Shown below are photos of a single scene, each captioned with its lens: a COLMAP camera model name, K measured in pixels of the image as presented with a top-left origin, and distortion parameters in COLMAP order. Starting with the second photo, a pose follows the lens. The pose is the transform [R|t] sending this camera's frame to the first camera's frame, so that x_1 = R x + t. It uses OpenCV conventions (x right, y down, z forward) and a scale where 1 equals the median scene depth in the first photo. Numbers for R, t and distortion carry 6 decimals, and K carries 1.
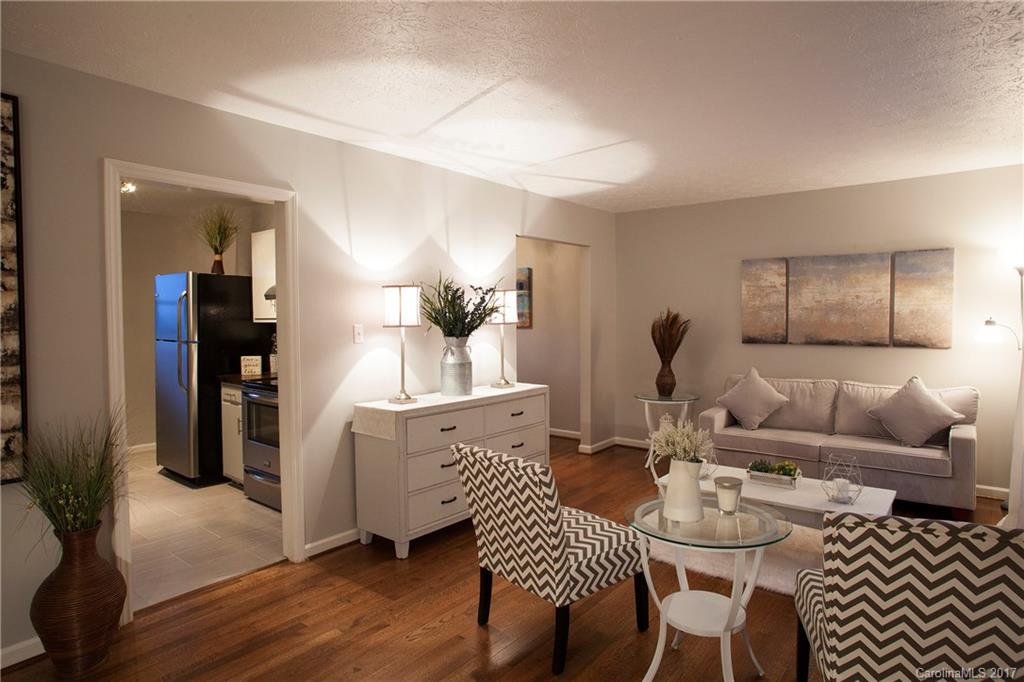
lens RADIAL K [[583.6, 0, 508.0], [0, 583.6, 336.6], [0, 0, 1]] dist [-0.063283, 0.026475]
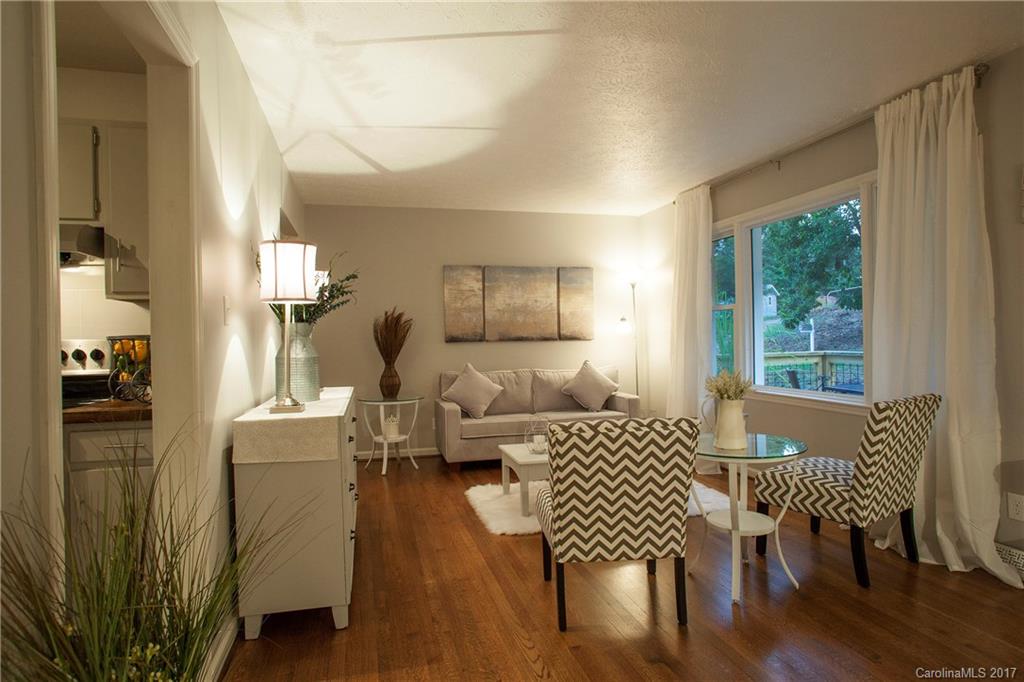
lens RADIAL K [[583.6, 0, 510.0], [0, 583.6, 335.5], [0, 0, 1]] dist [-0.063283, 0.026475]
pose [[0.605083, -0.001424, 0.796161, -0.429656], [0.043633, 0.998555, -0.031375, 0.042312], [-0.794966, 0.053724, 0.604271, 0.279256]]
